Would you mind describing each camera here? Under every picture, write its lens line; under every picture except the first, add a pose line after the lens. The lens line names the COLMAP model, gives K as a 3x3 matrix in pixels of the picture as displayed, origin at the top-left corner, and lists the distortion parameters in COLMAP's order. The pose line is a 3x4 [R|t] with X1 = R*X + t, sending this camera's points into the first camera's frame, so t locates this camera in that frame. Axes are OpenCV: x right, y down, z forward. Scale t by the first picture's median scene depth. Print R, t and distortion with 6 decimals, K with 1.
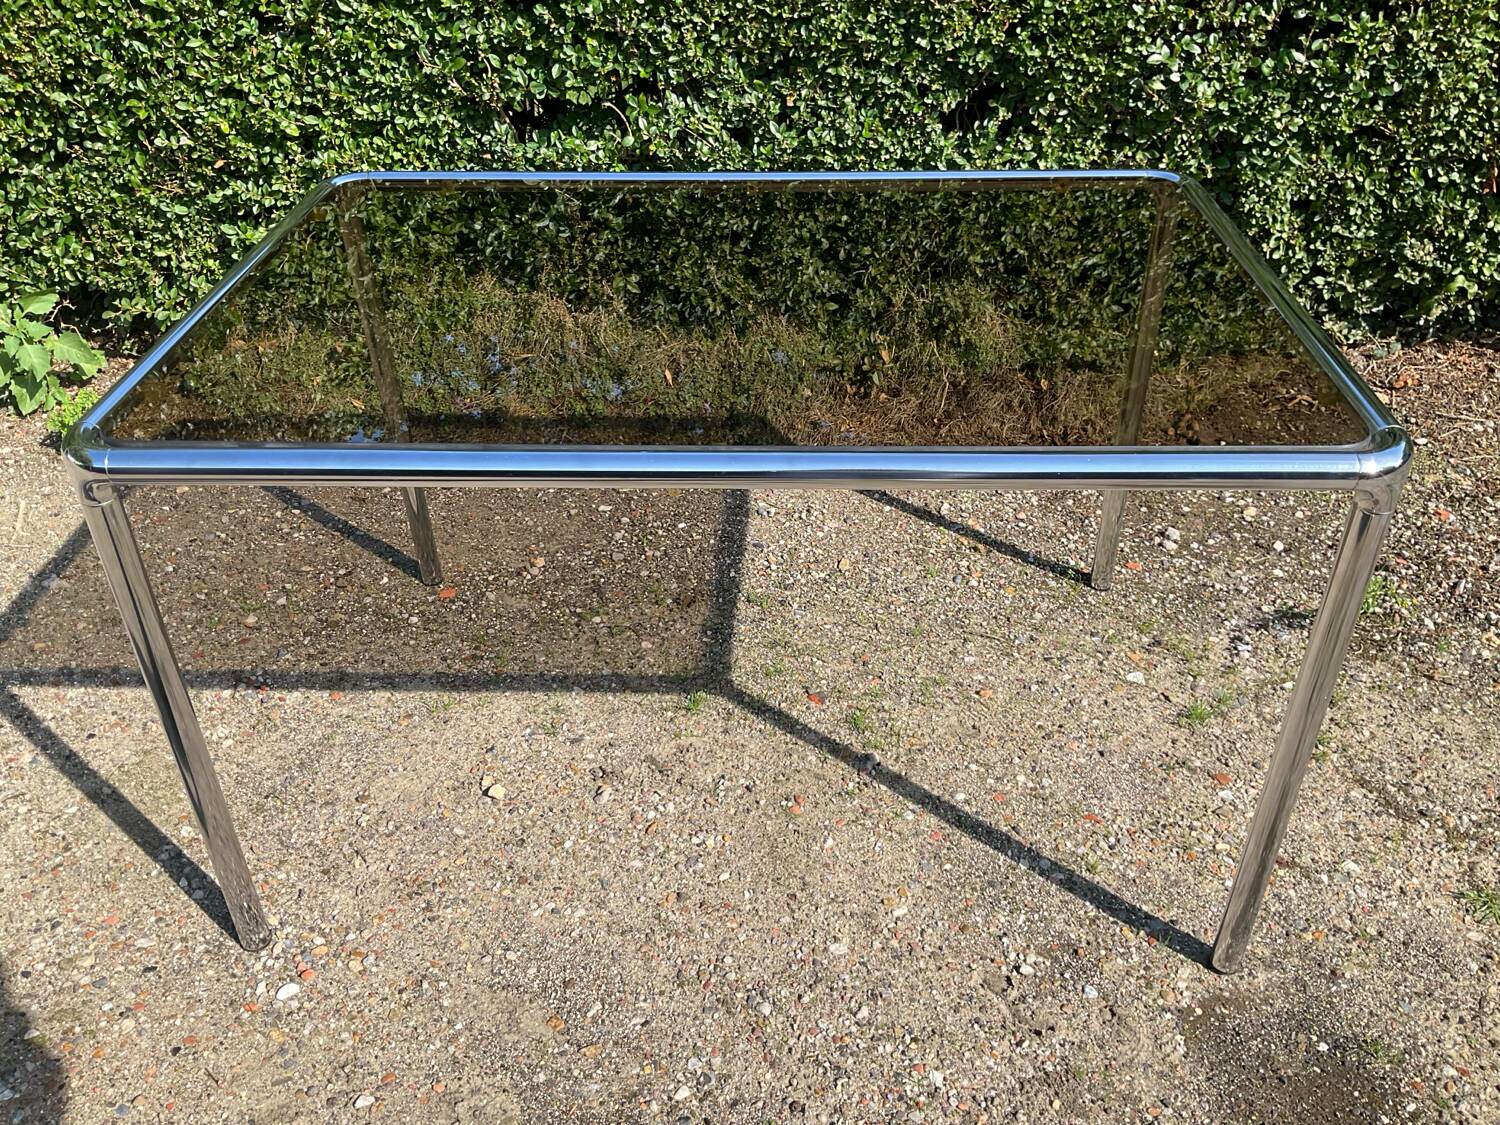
lens RADIAL K [[1235.6, 0, 745.7], [0, 1235.6, 567.4], [0, 0, 1]] dist [0.110495, -0.228255]
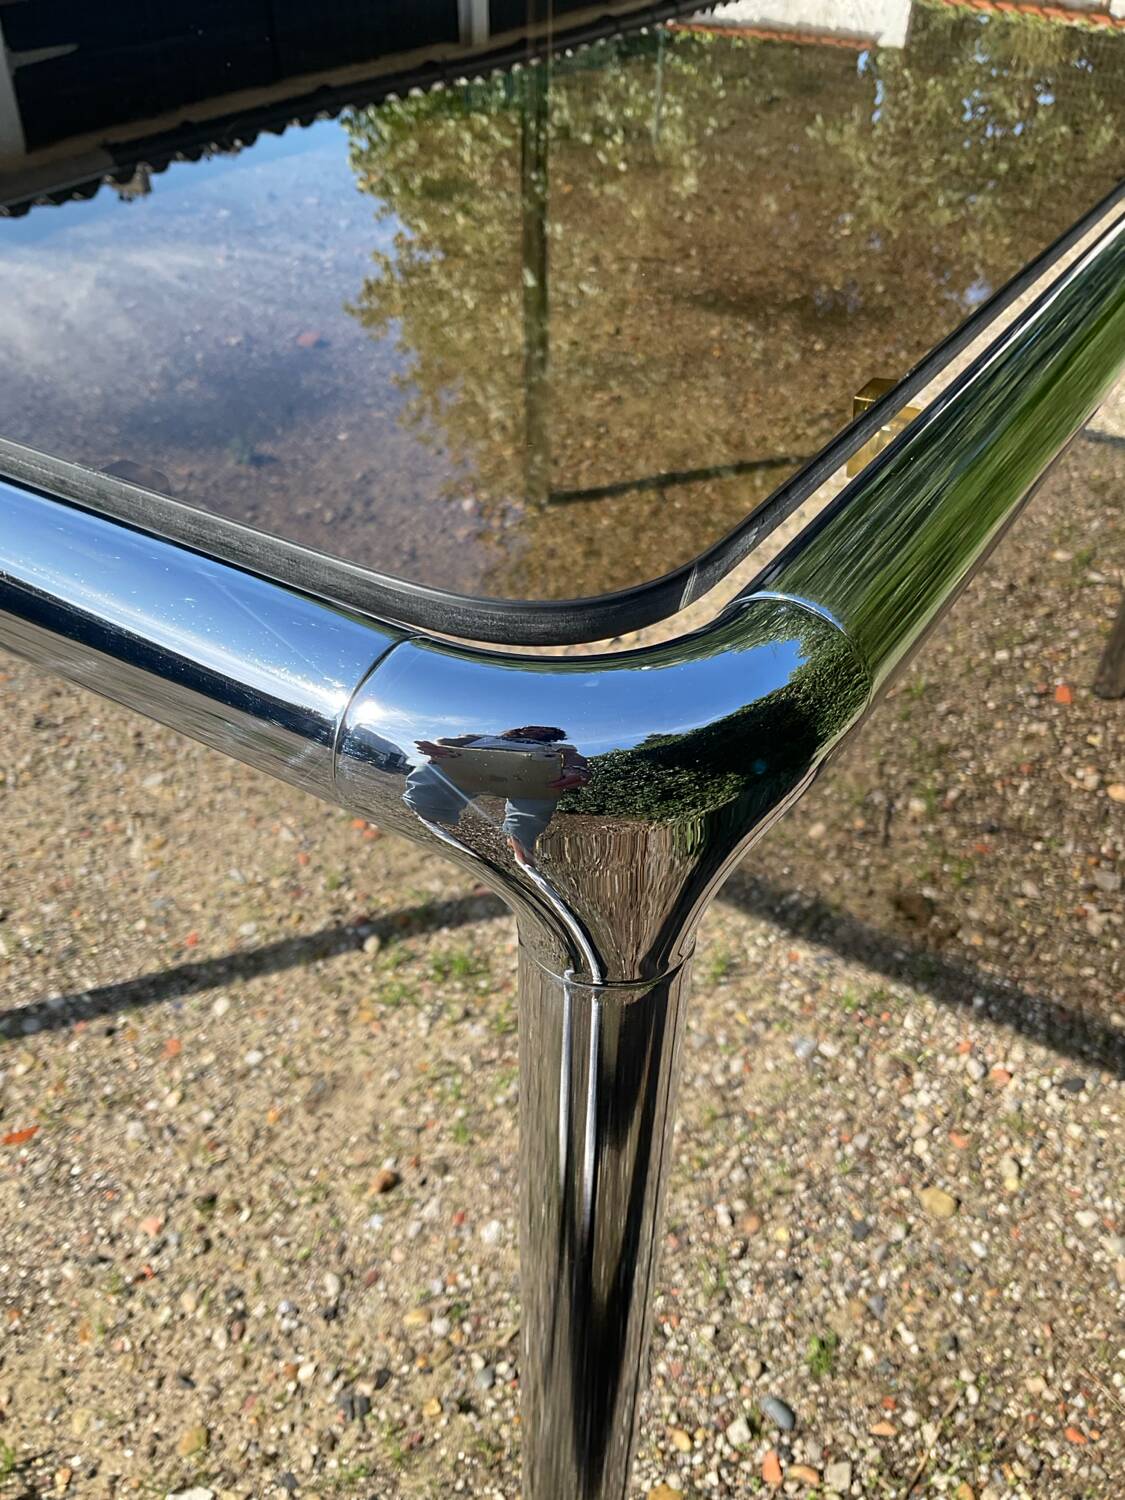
lens RADIAL K [[1289.3, 0, 563.7], [0, 1289.3, 713.8], [0, 0, 1]] dist [0.101405, -0.205433]
pose [[-0.498320, 0.526602, -0.688744, 0.357087], [-0.495404, 0.478994, 0.724665, -0.333115], [0.711514, 0.702322, 0.022189, 0.801540]]
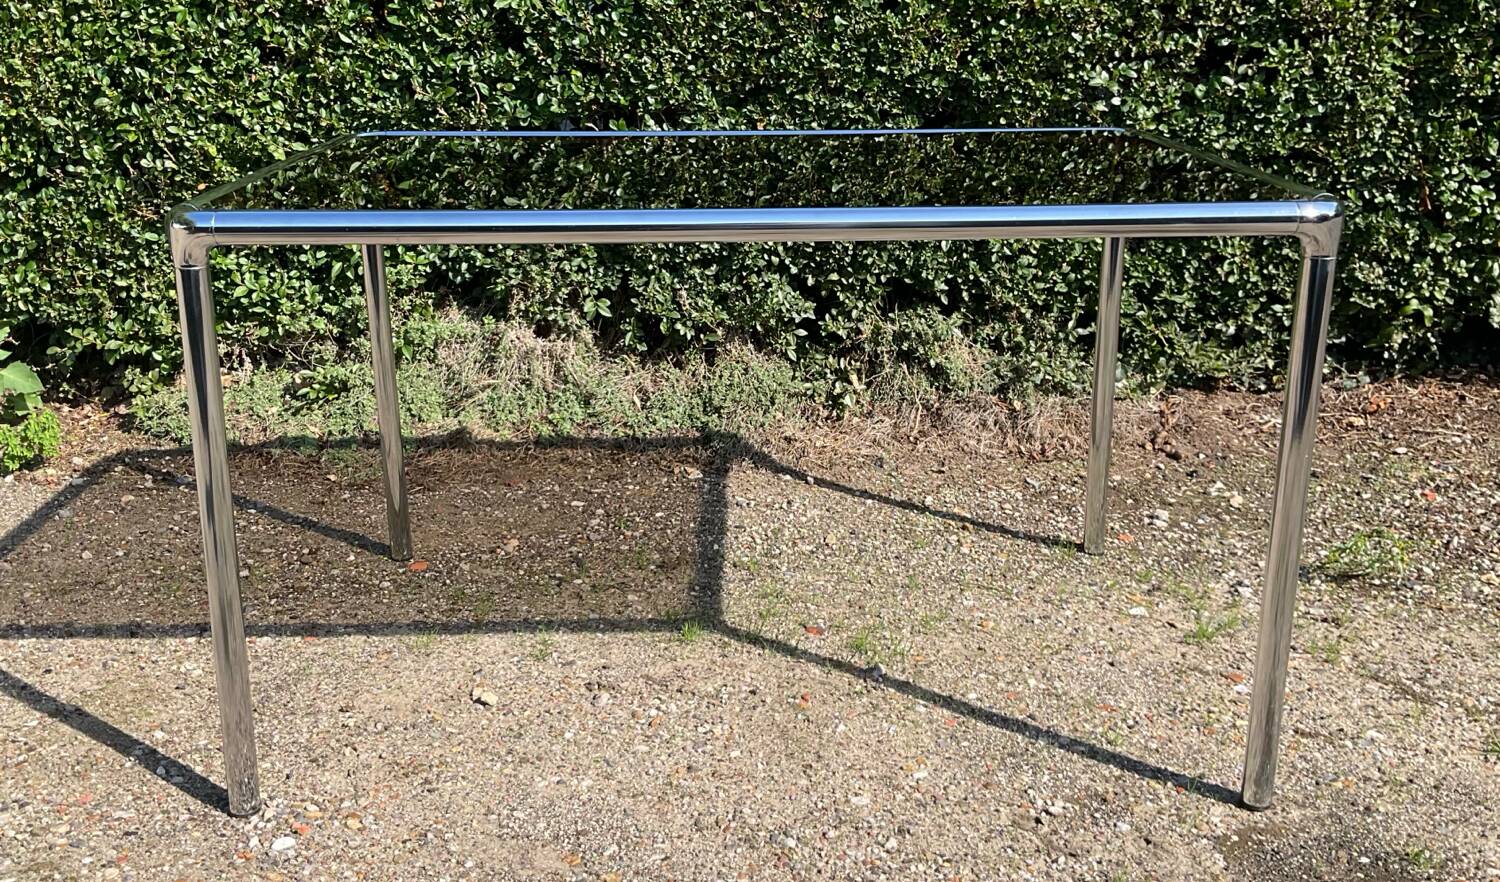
lens RADIAL K [[1473.0, 0, 718.7], [0, 1473.0, 397.2], [0, 0, 1]] dist [0.125489, -0.269499]
pose [[0.999013, -0.002234, 0.044364, -0.059590], [0.016297, 0.947523, -0.319272, 0.263032], [-0.041323, 0.319680, 0.946624, -0.127288]]
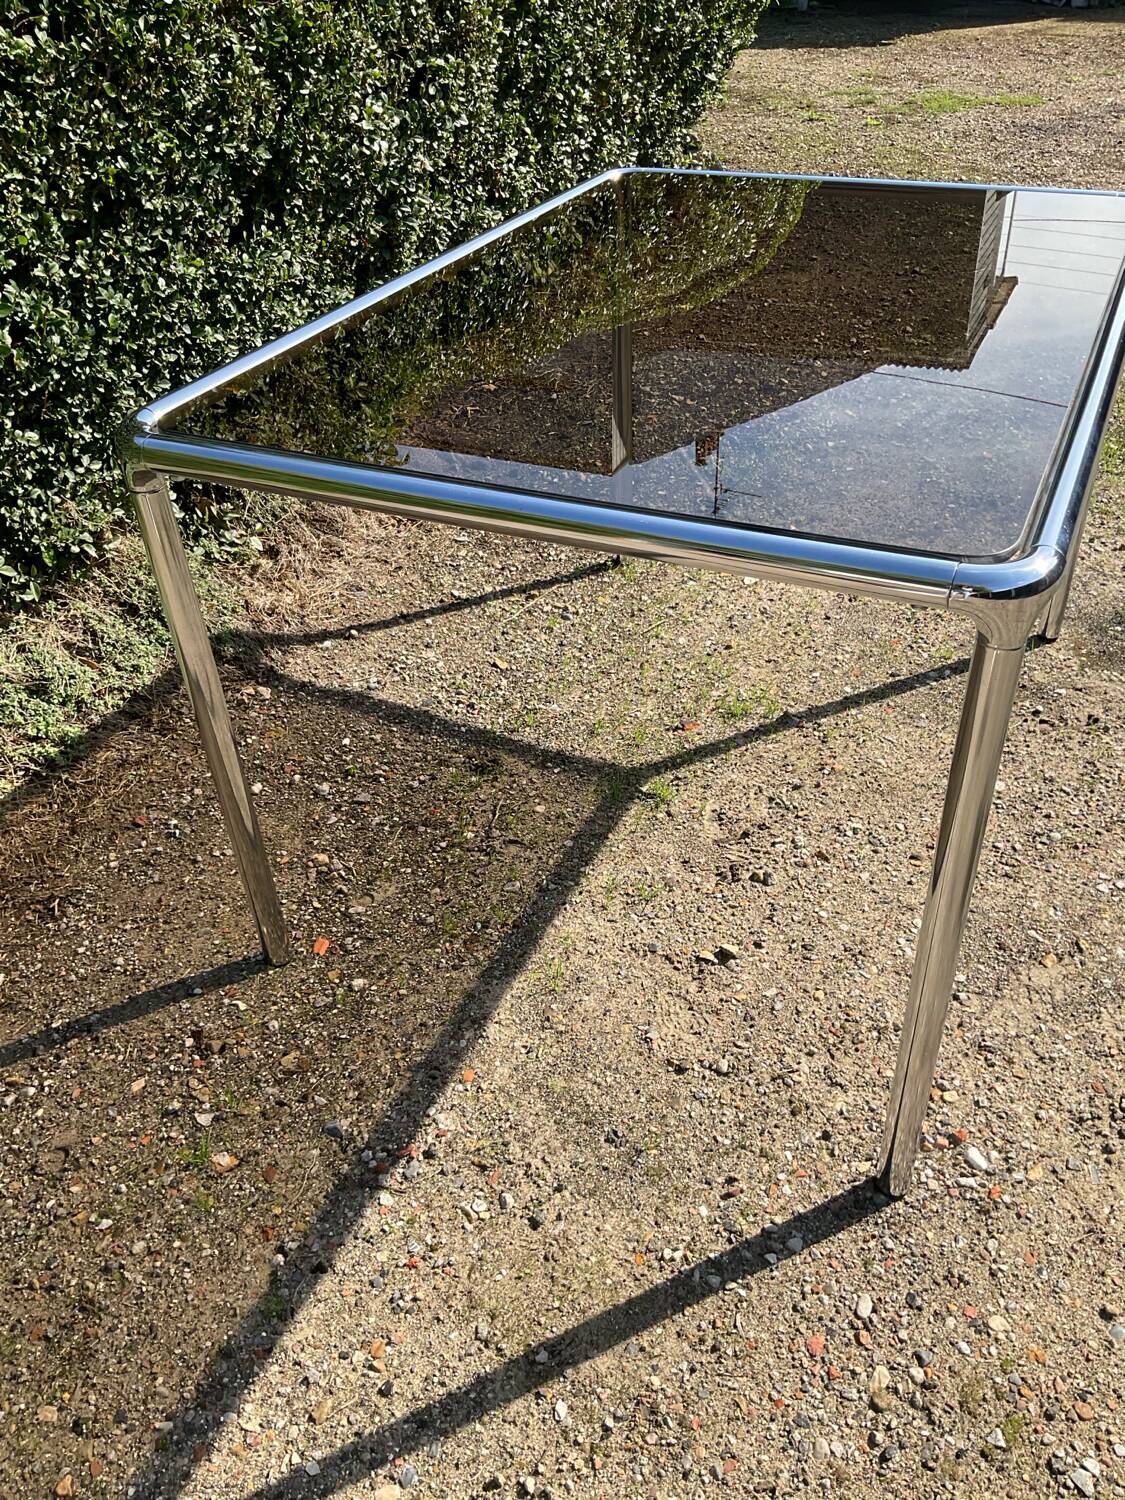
lens RADIAL K [[1235.6, 0, 556.7], [0, 1235.6, 742.1], [0, 0, 1]] dist [0.110495, -0.228255]
pose [[0.385238, -0.532921, 0.753383, -0.673460], [0.547198, 0.789303, 0.278523, -0.202330], [-0.743079, 0.304952, 0.595683, 0.415527]]
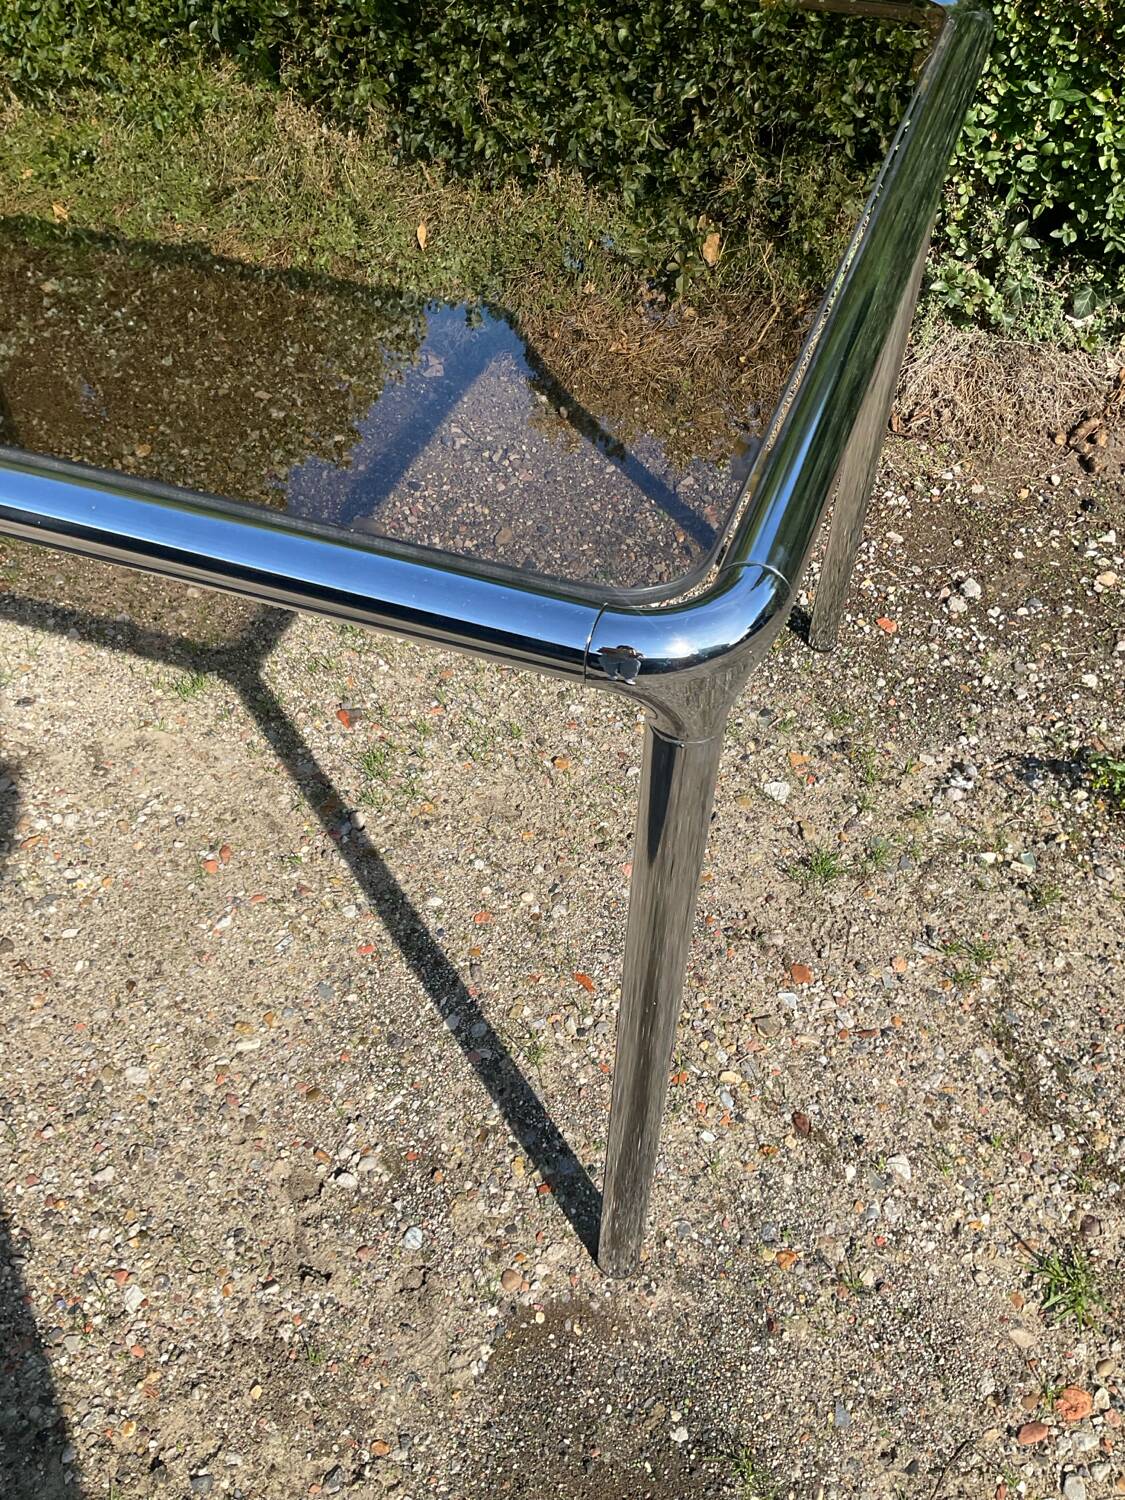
lens RADIAL K [[1235.6, 0, 556.7], [0, 1235.6, 742.1], [0, 0, 1]] dist [0.110495, -0.228255]
pose [[0.953403, 0.235231, -0.188915, 0.284335], [-0.185272, 0.950684, 0.248746, -0.078834], [0.238111, -0.202155, 0.949967, 0.276246]]
